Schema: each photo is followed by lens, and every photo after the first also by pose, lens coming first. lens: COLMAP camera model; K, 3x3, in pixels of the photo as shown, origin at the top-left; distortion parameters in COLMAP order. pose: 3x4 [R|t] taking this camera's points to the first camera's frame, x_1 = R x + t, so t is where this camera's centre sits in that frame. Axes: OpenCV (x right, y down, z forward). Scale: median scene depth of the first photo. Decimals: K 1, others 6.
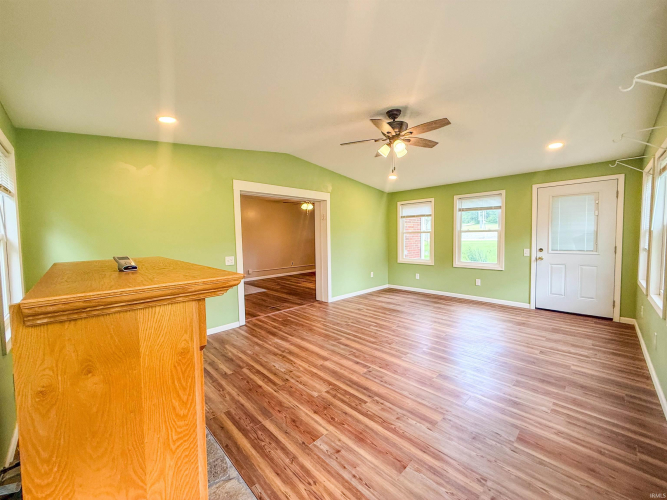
lens RADIAL K [[265.7, 0, 332.7], [0, 265.7, 248.8], [0, 0, 1]] dist [0.000293, 0.000327]
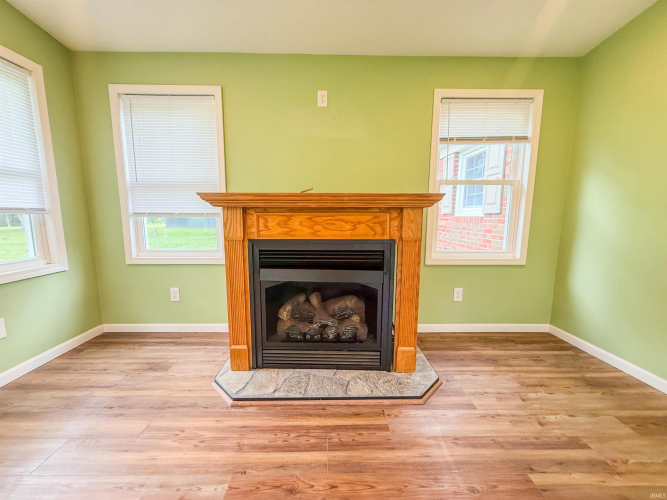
lens RADIAL K [[265.7, 0, 333.3], [0, 265.7, 248.6], [0, 0, 1]] dist [0.000293, 0.000327]
pose [[-0.692116, 0.107677, -0.713710, 0.118650], [-0.031620, 0.983337, 0.179019, 0.054793], [0.721094, 0.146469, -0.677179, 1.252695]]
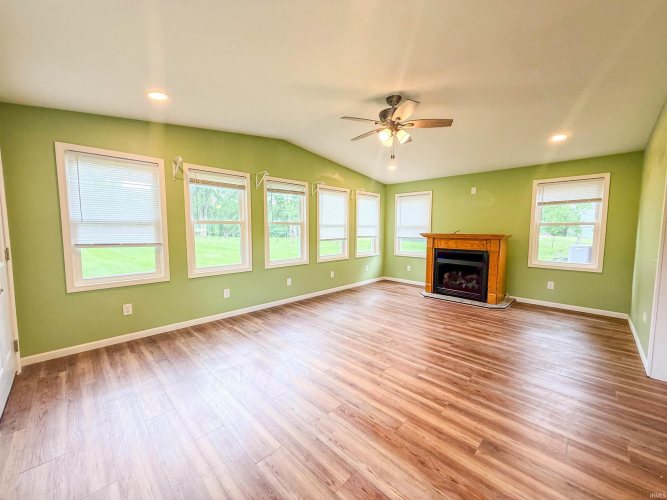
lens RADIAL K [[265.7, 0, 331.2], [0, 265.7, 249.0], [0, 0, 1]] dist [0.000293, 0.000327]
pose [[-0.999843, 0.014864, -0.009653, 0.668467], [0.013482, 0.991405, 0.130129, -0.134171], [0.011505, 0.129979, -0.991450, 2.862120]]
